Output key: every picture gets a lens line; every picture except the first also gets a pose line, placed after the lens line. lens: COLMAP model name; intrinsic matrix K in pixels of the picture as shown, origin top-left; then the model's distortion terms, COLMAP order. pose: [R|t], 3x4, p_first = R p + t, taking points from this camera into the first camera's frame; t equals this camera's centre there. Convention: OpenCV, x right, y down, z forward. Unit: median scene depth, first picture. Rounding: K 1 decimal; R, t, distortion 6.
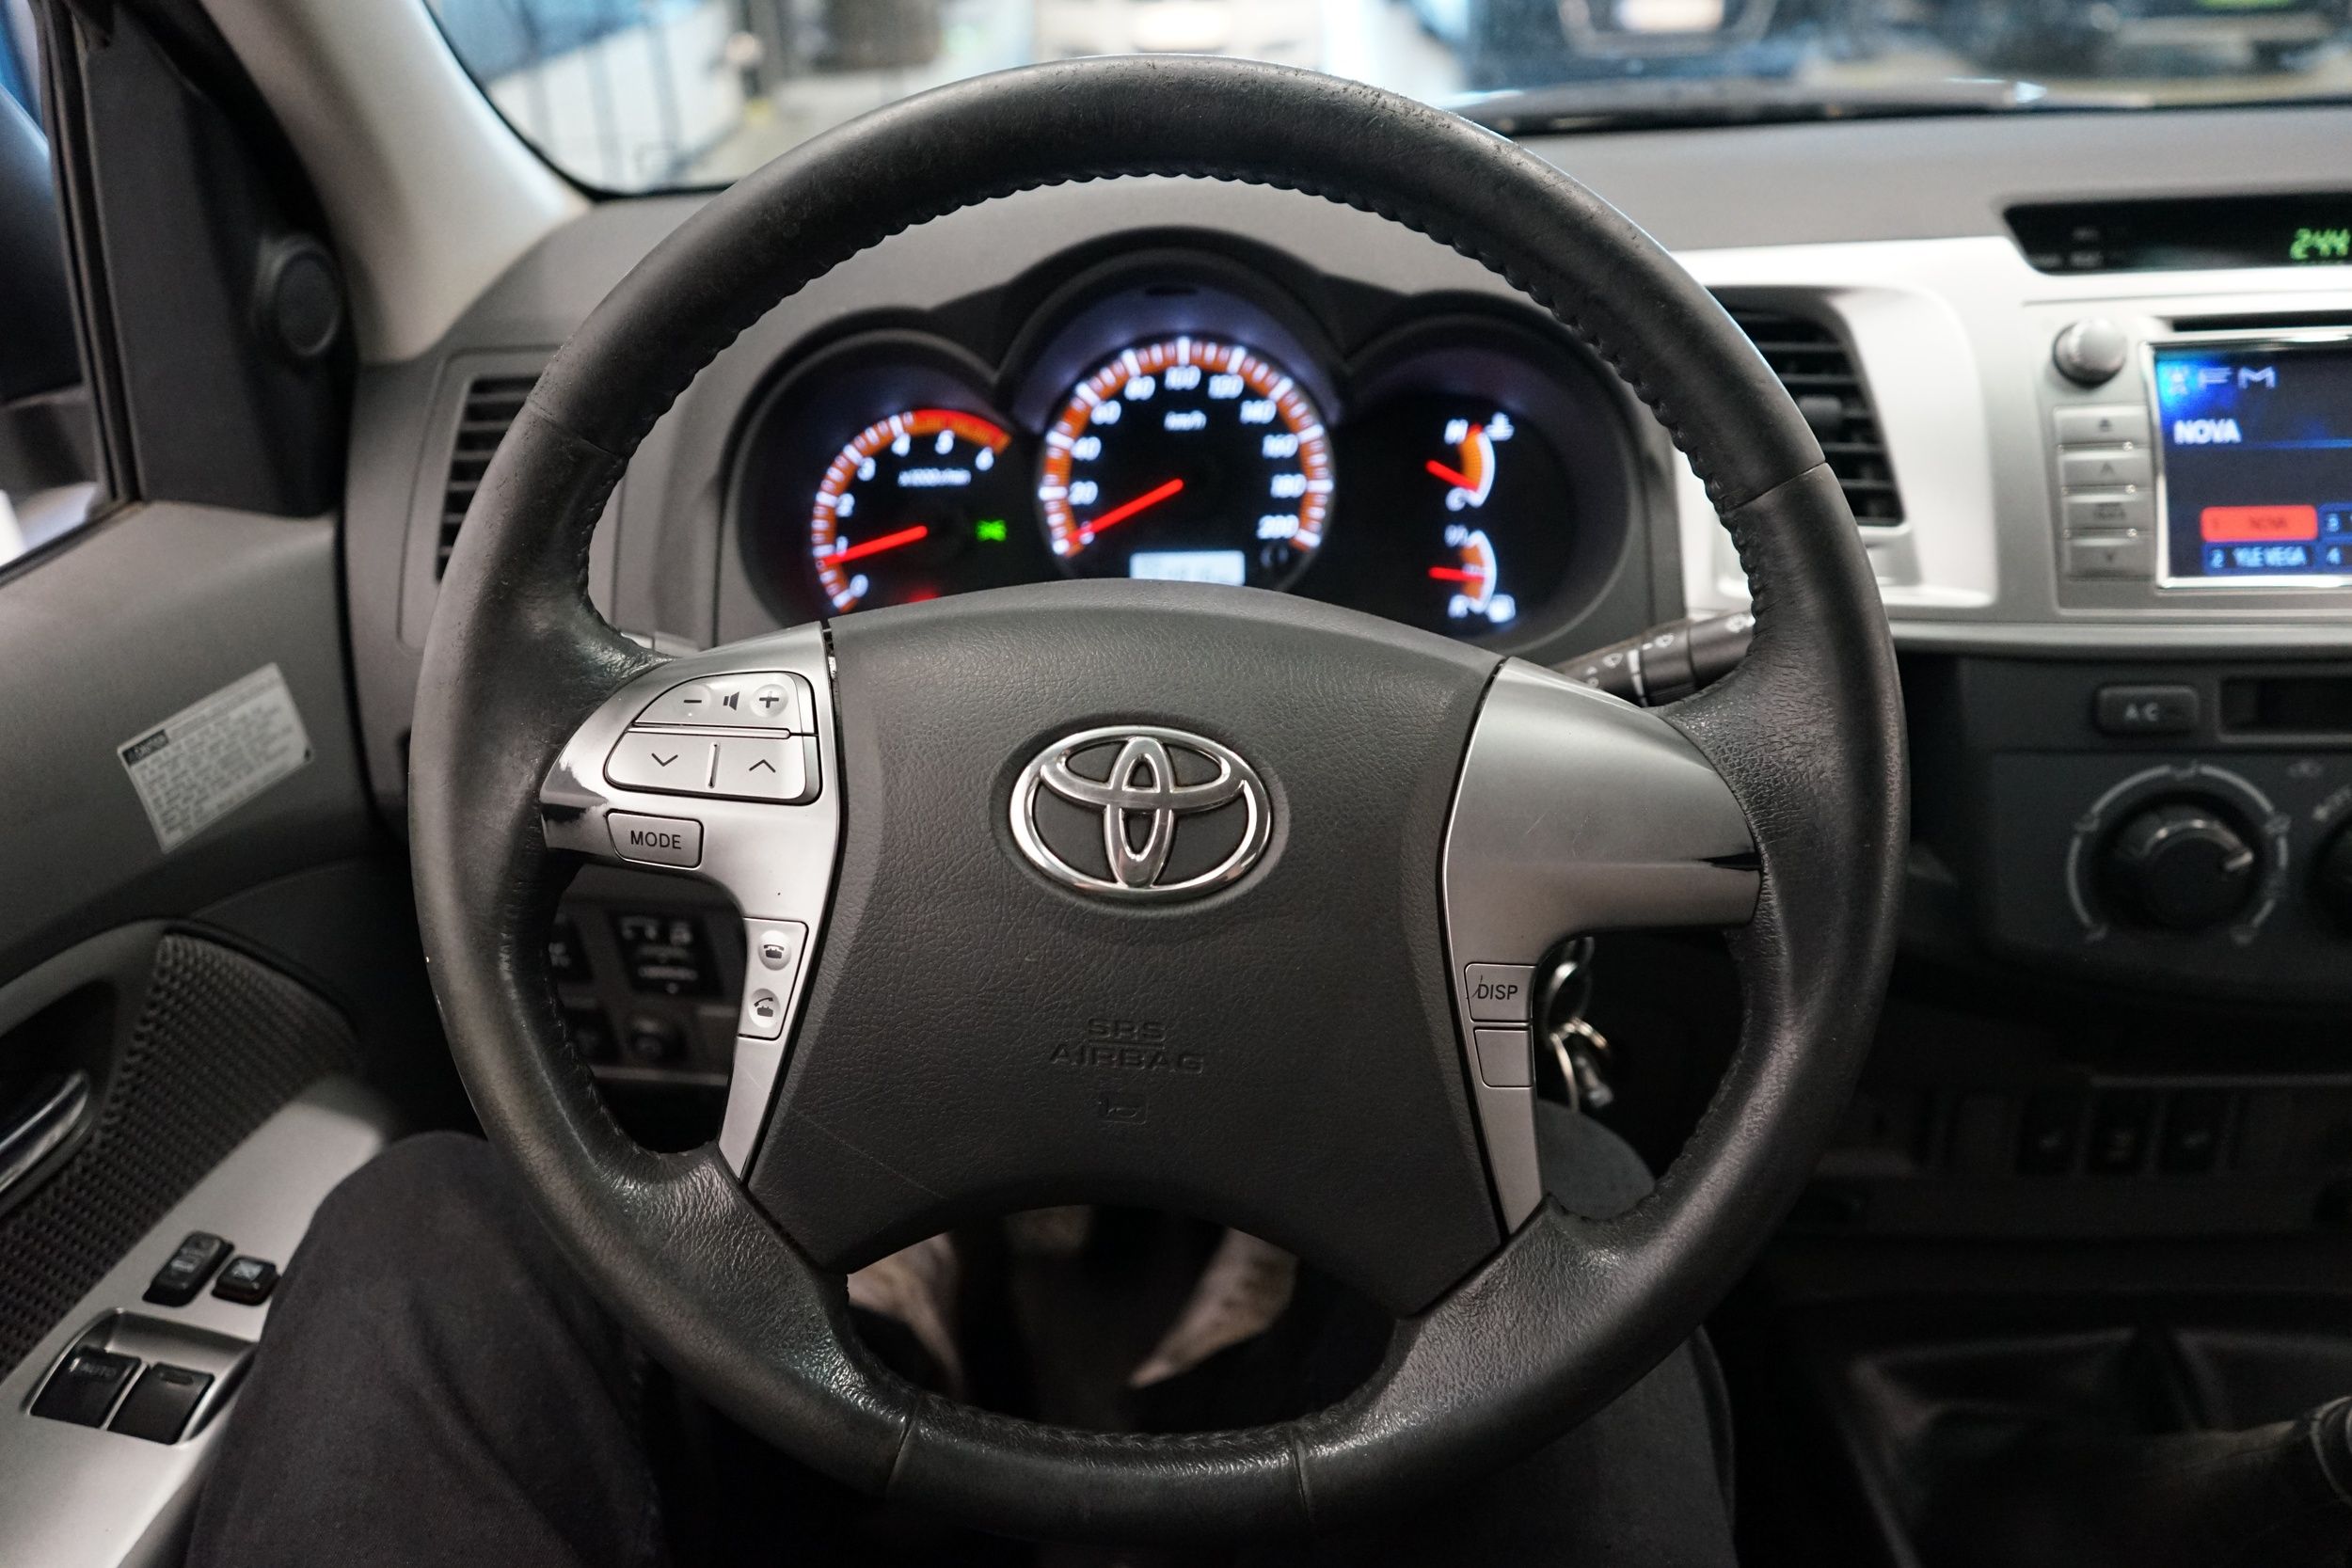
lens RADIAL K [[2036.7, 0, 1178.8], [0, 2036.7, 784.6], [0, 0, 1]] dist [0.032618, -0.004489]
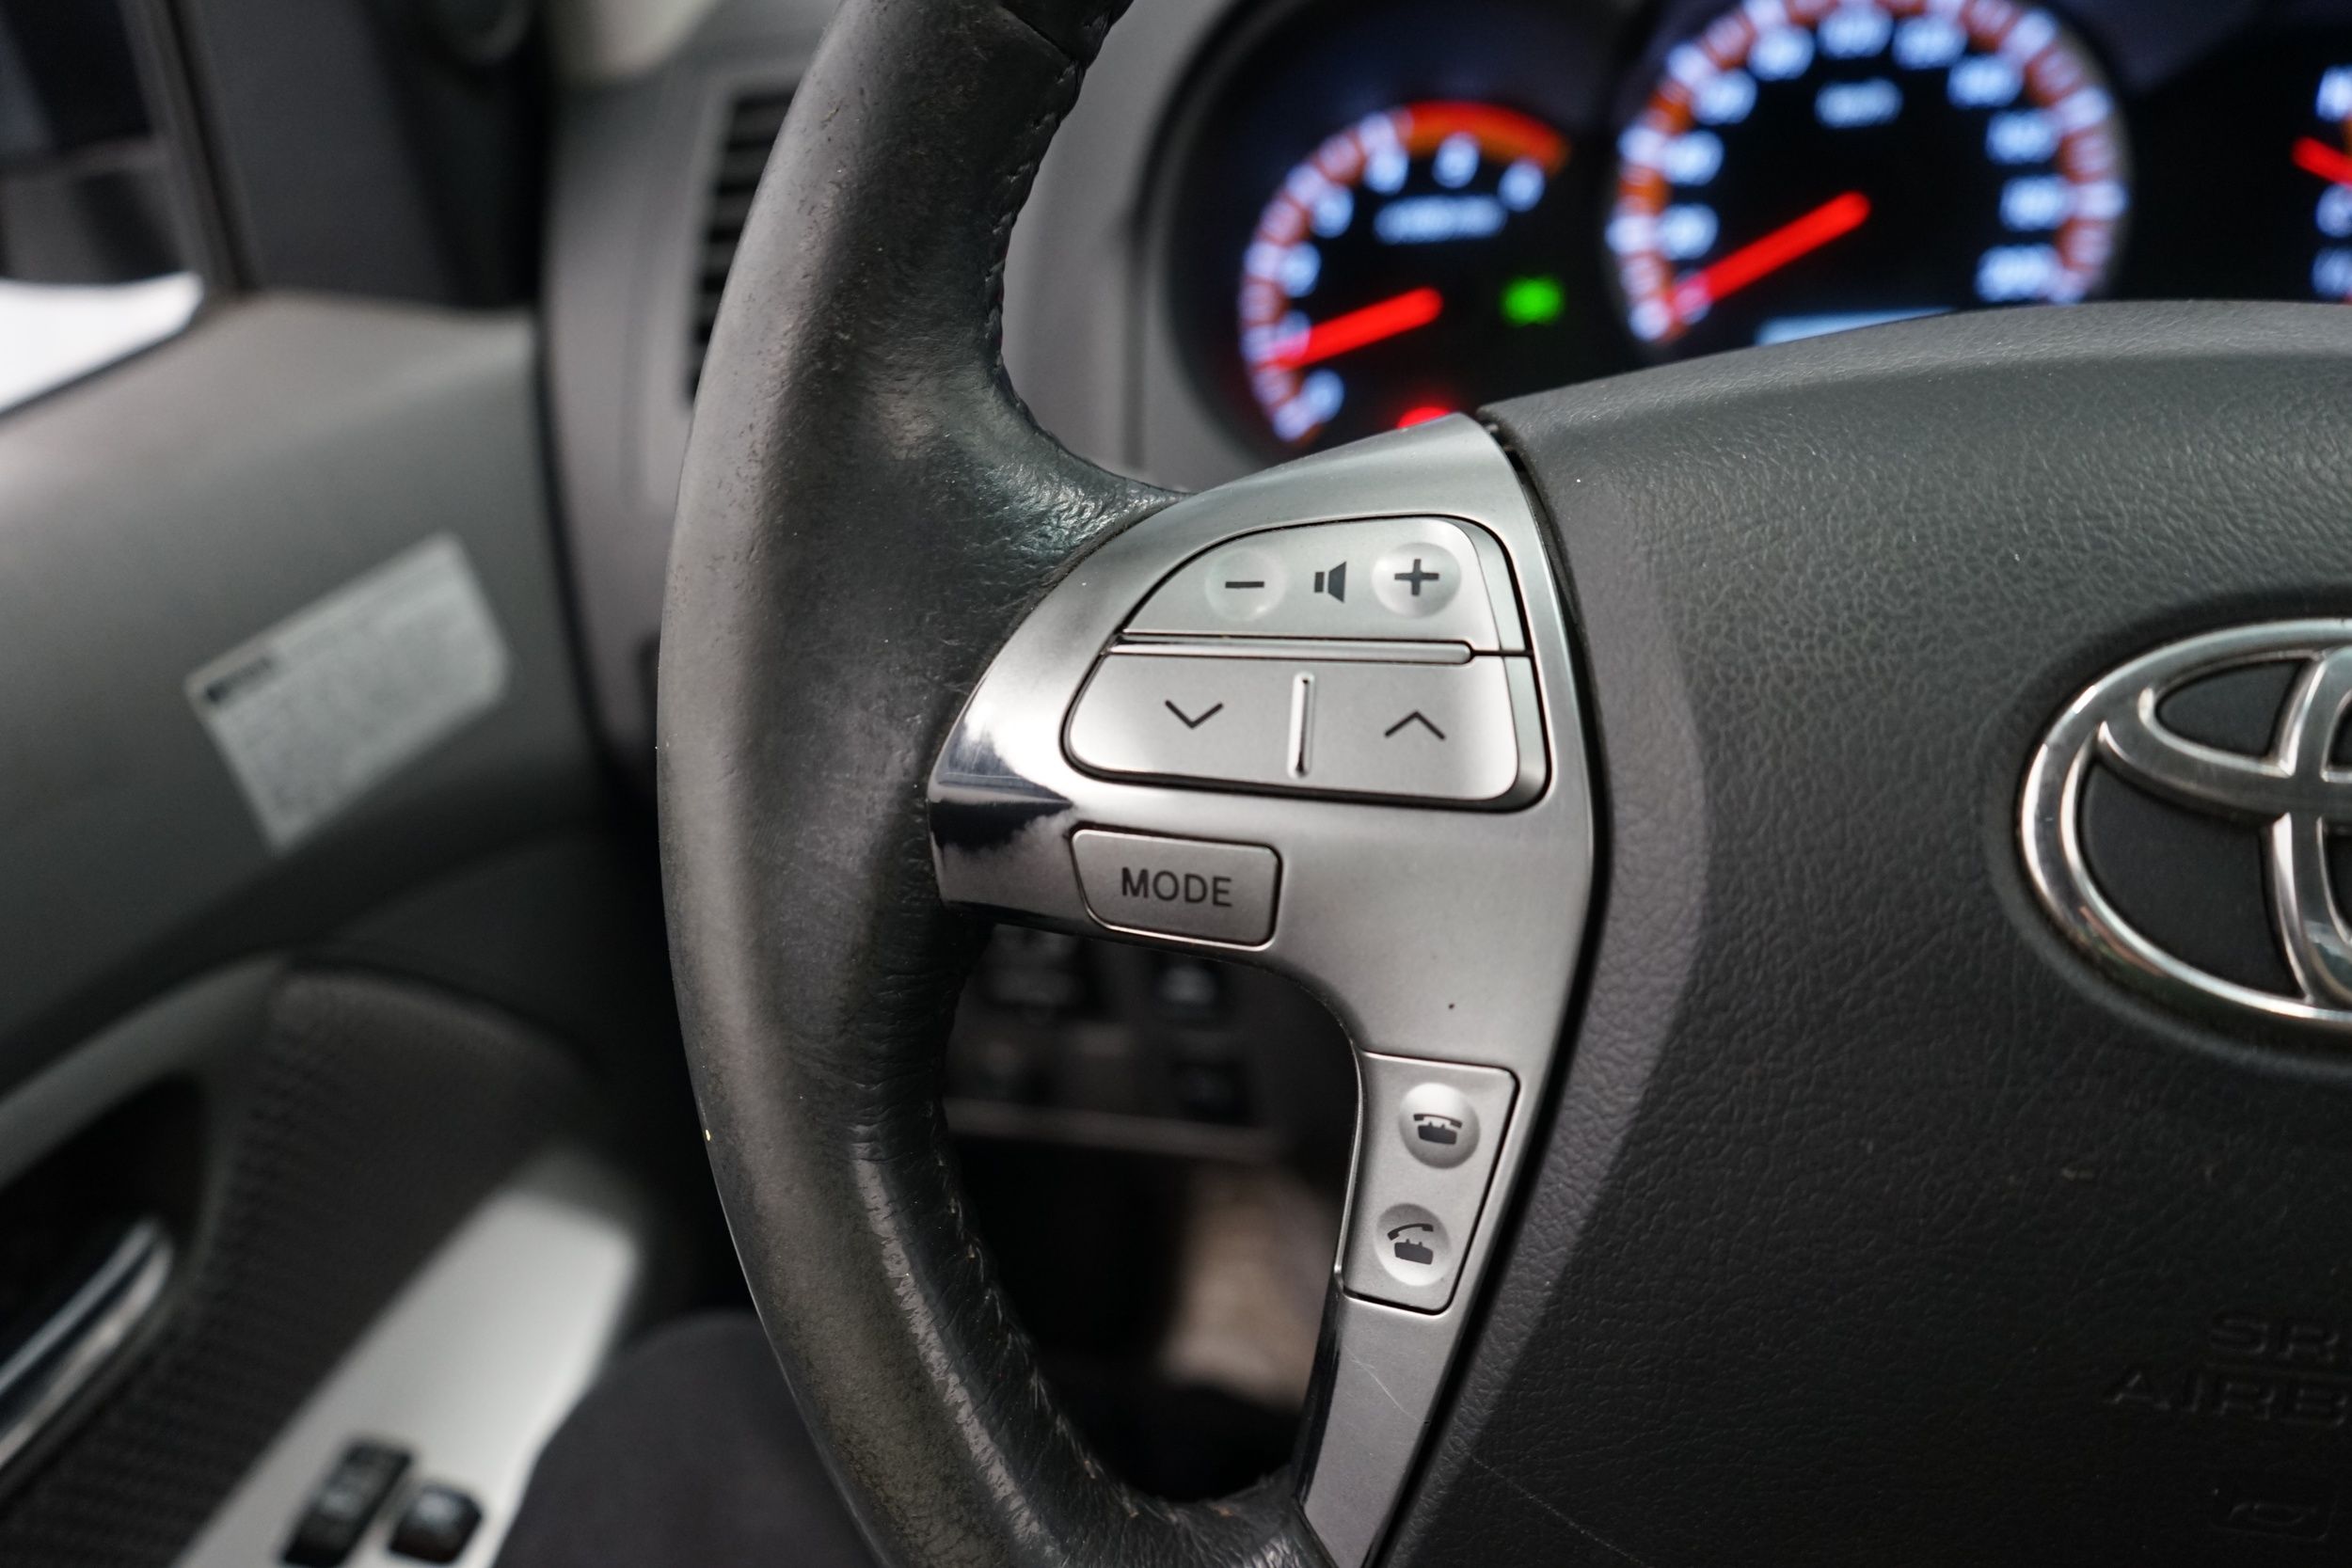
lens RADIAL K [[2036.7, 0, 1189.5], [0, 2036.7, 784.5], [0, 0, 1]] dist [0.032618, -0.004489]
pose [[0.994526, -0.012645, -0.103718, -0.137052], [0.018943, 0.998021, 0.059966, -0.015931], [0.102755, -0.061602, 0.992797, 0.363322]]
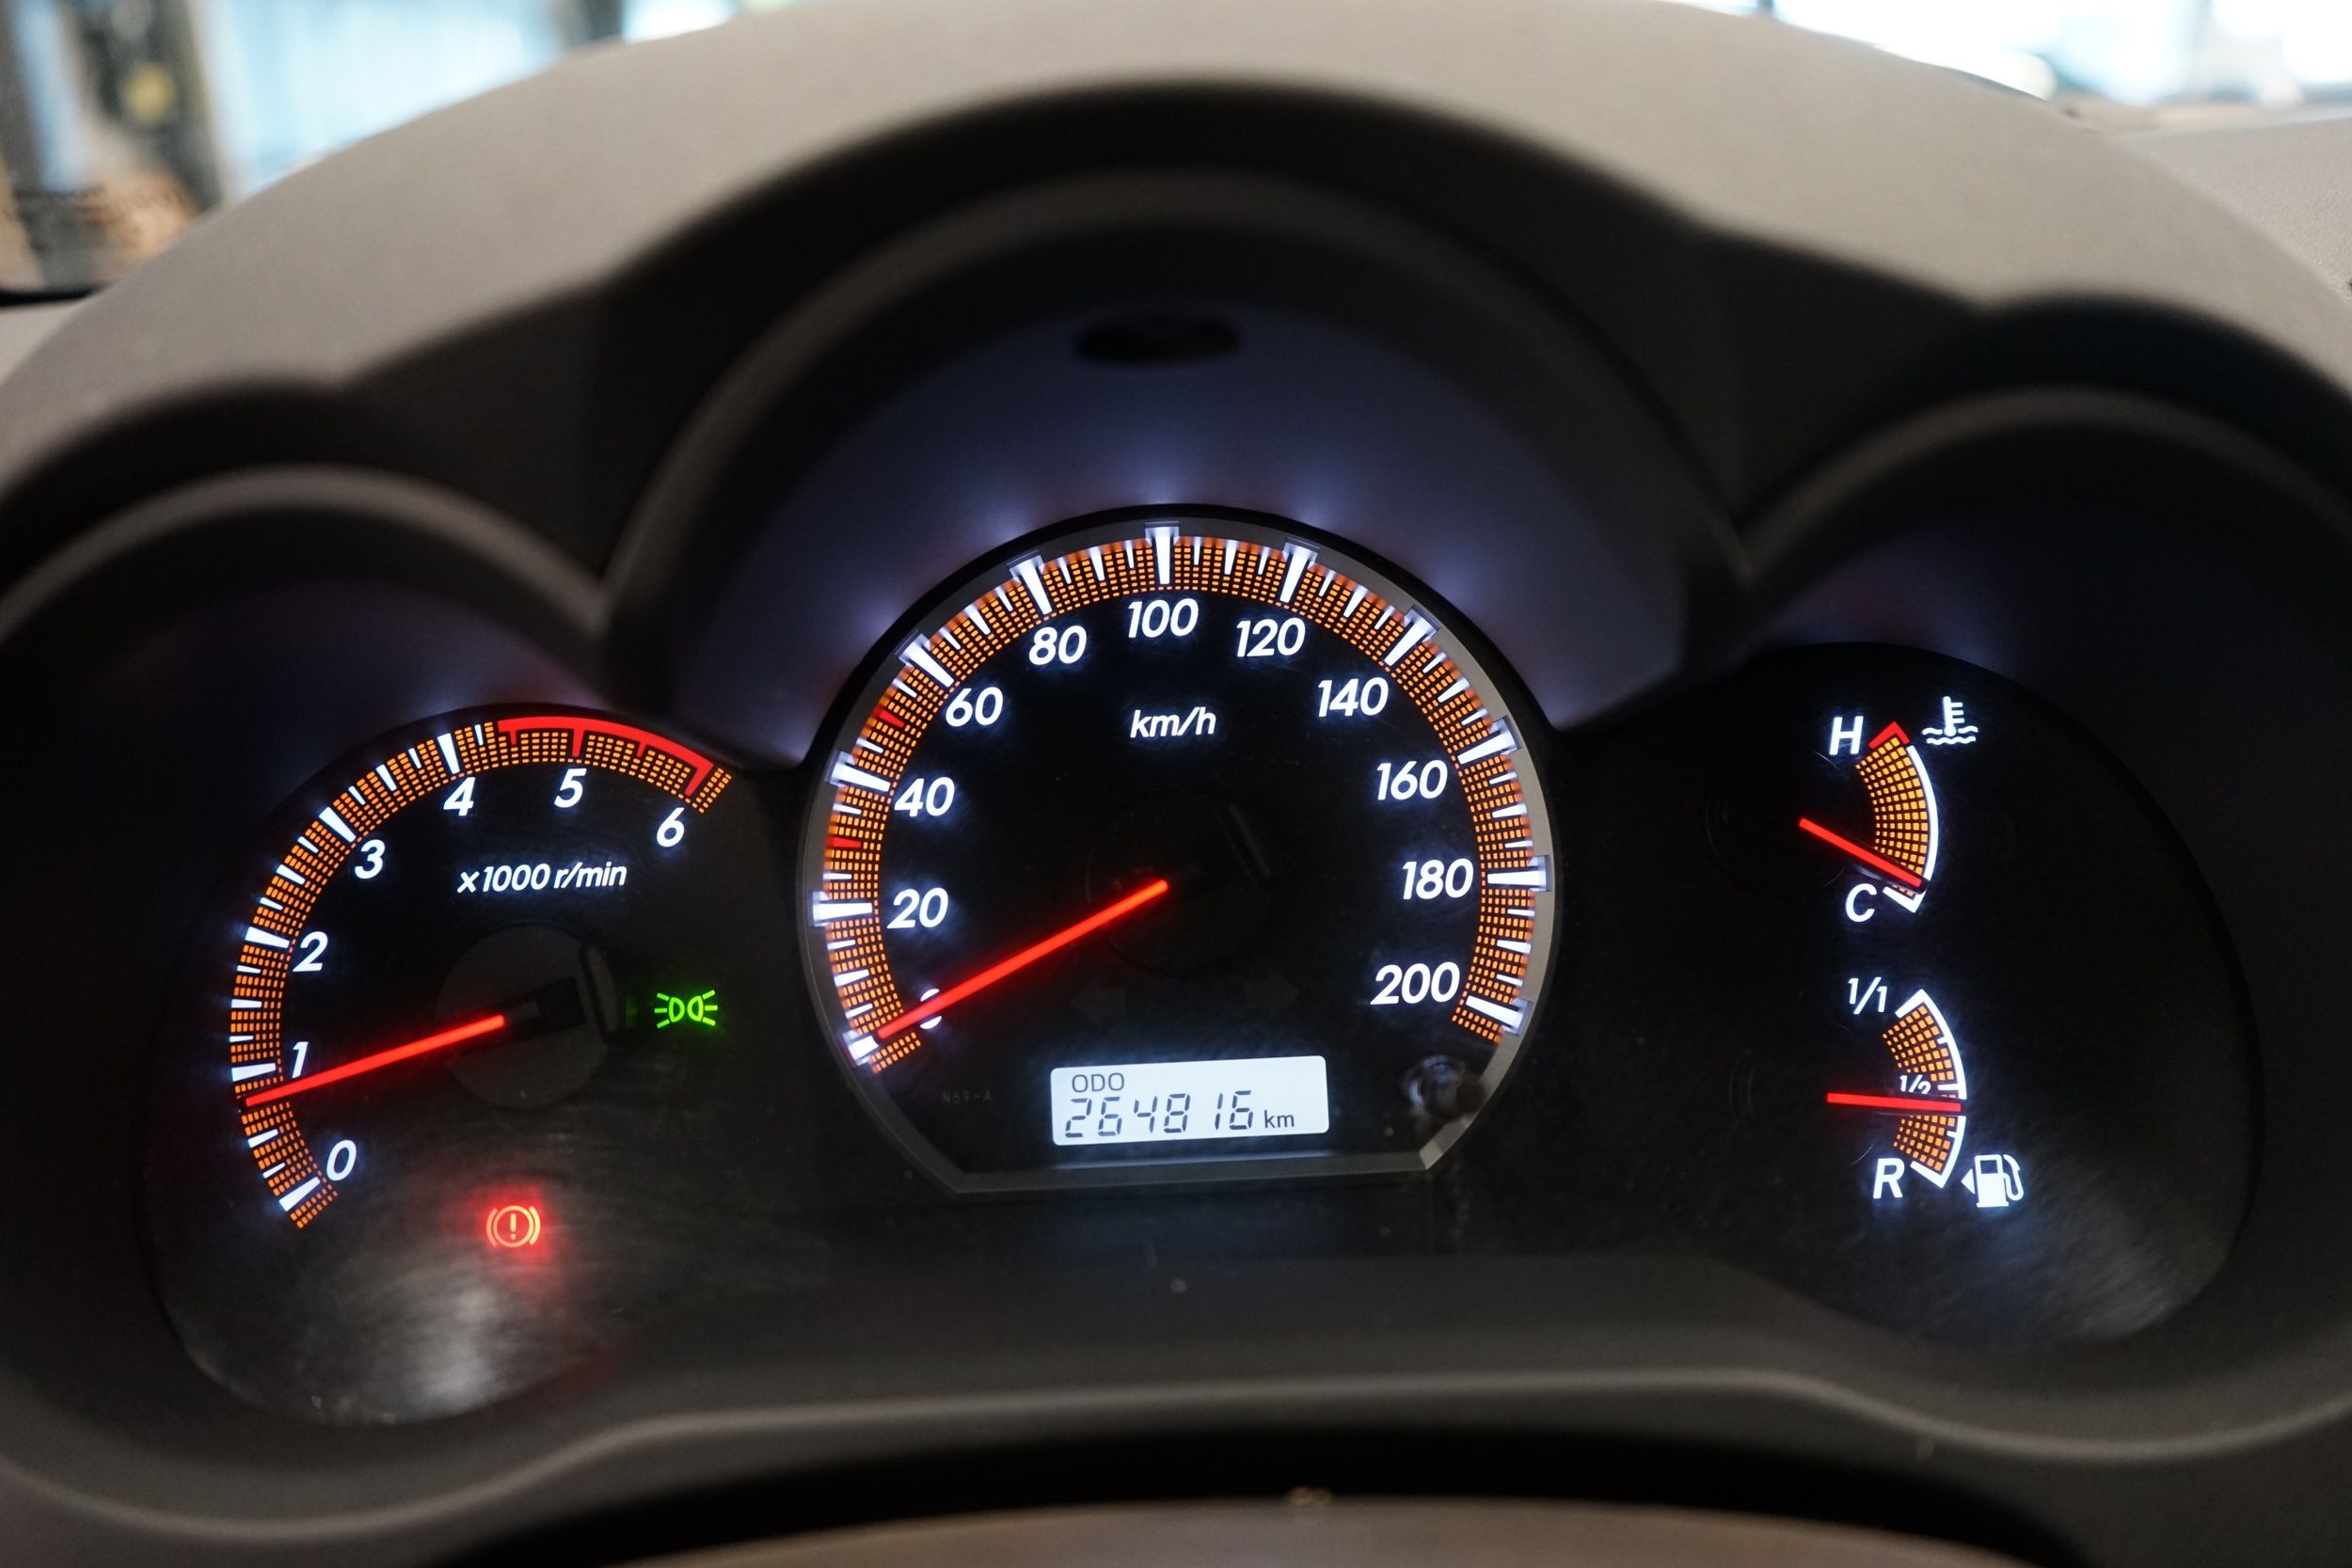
lens RADIAL K [[2036.7, 0, 1164.6], [0, 2036.7, 785.4], [0, 0, 1]] dist [0.032618, -0.004489]
pose [[0.998700, -0.022103, 0.045929, -0.017366], [0.028185, 0.990266, -0.136304, -0.113541], [-0.042470, 0.137421, 0.989602, 0.614500]]
